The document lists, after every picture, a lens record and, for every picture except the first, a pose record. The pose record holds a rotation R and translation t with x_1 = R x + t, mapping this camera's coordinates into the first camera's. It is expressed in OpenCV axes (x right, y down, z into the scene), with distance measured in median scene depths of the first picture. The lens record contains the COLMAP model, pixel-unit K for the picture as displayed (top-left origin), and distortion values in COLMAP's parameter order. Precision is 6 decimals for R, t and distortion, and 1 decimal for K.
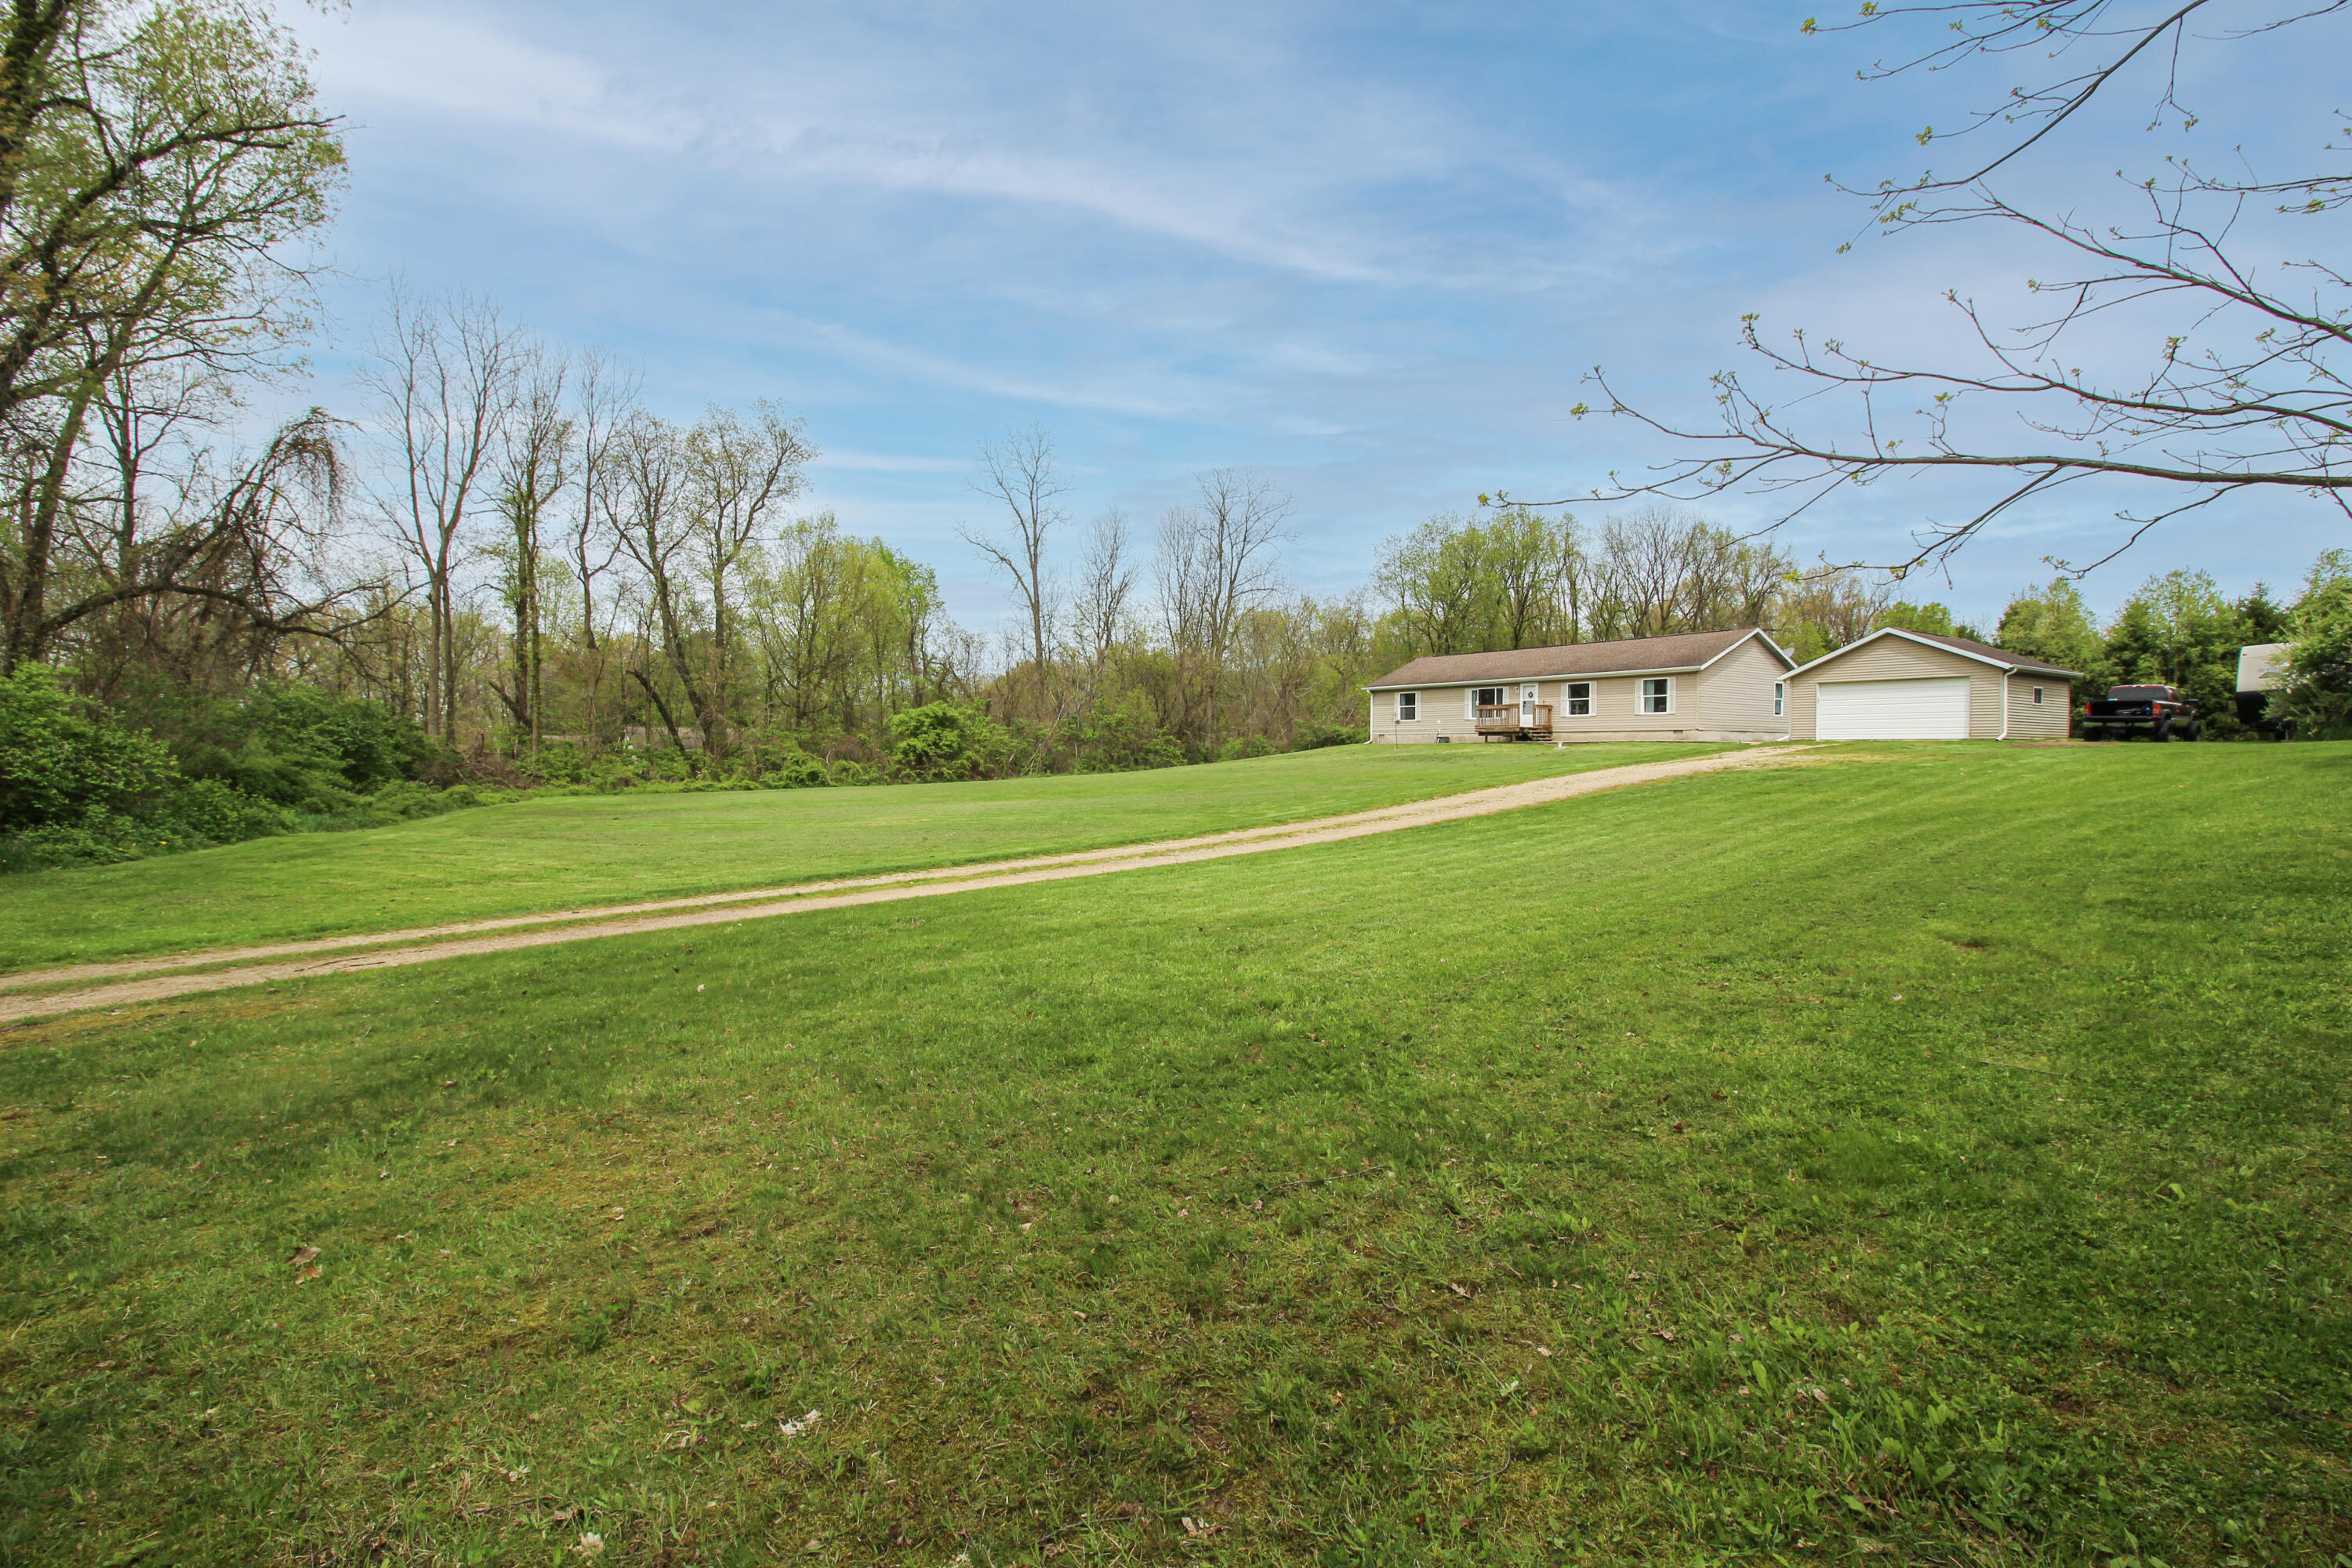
lens RADIAL K [[1082.8, 0, 1180.8], [0, 1082.8, 779.8], [0, 0, 1]] dist [0.000222, -0.013995]
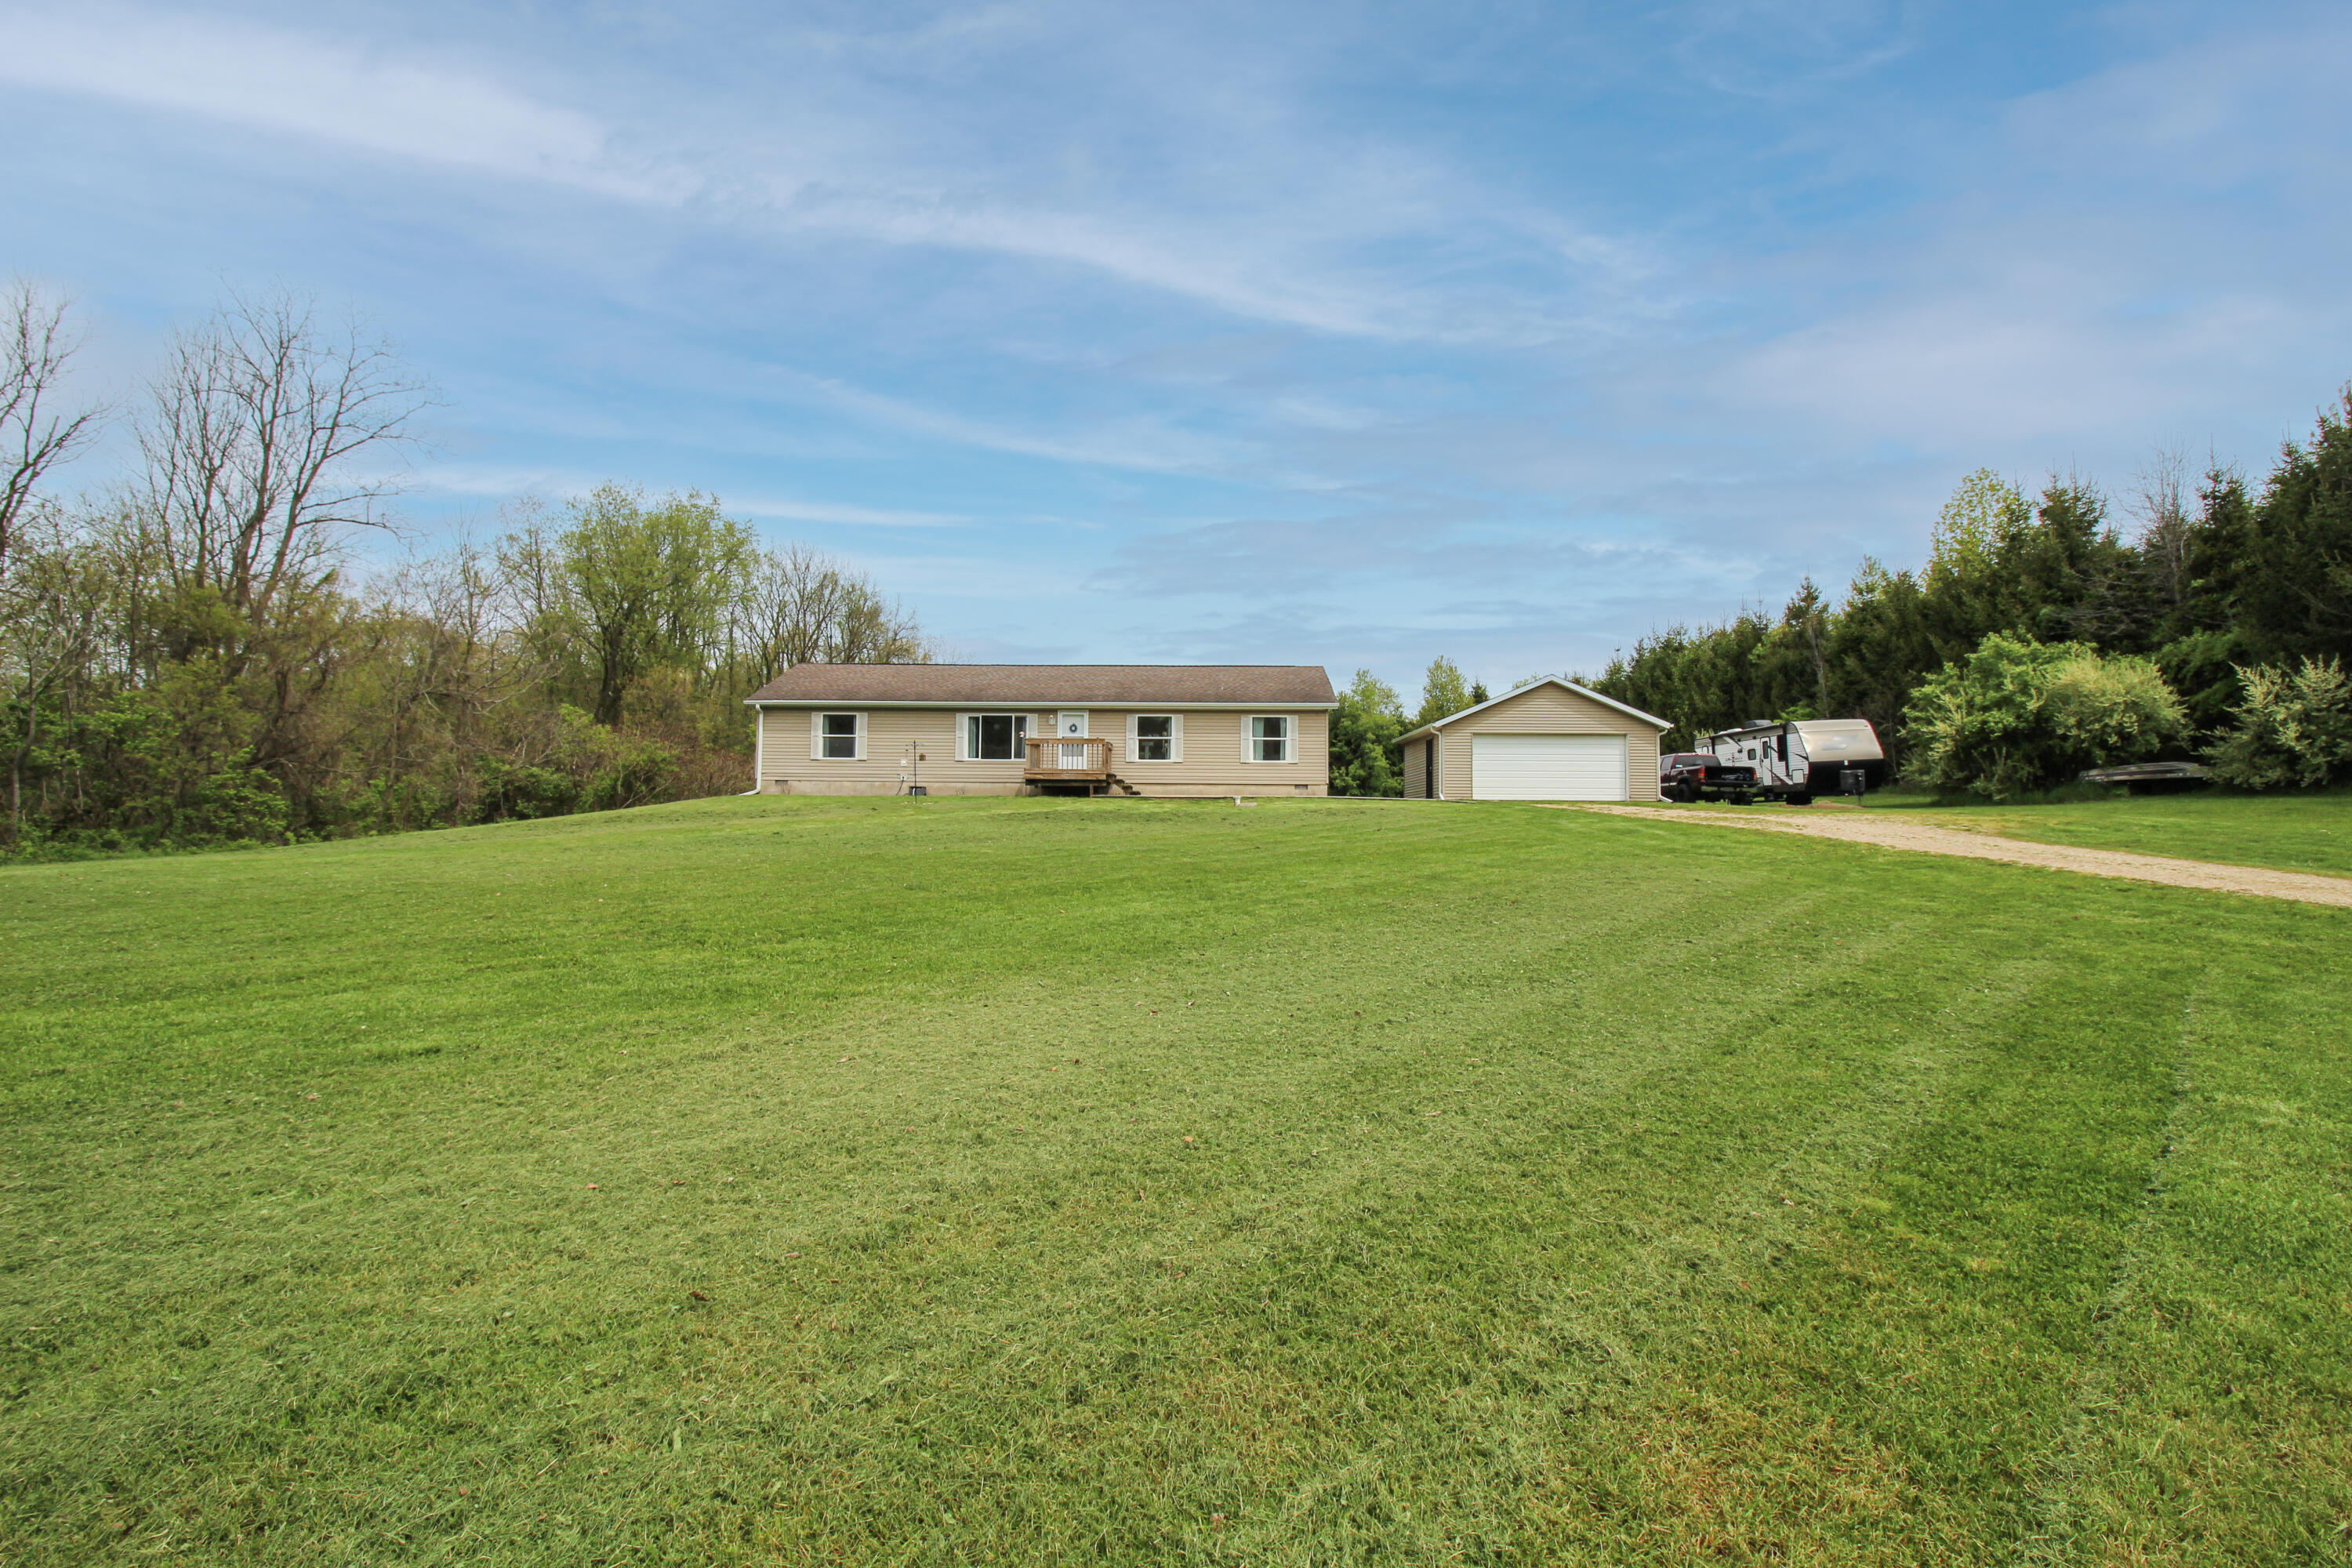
lens RADIAL K [[1082.8, 0, 1180.8], [0, 1082.8, 779.8], [0, 0, 1]] dist [0.000222, -0.013995]
pose [[0.600254, 0.037893, 0.798911, -0.164735], [0.013839, 0.998235, -0.057745, -0.004763], [-0.799689, 0.045718, 0.598671, 0.482951]]
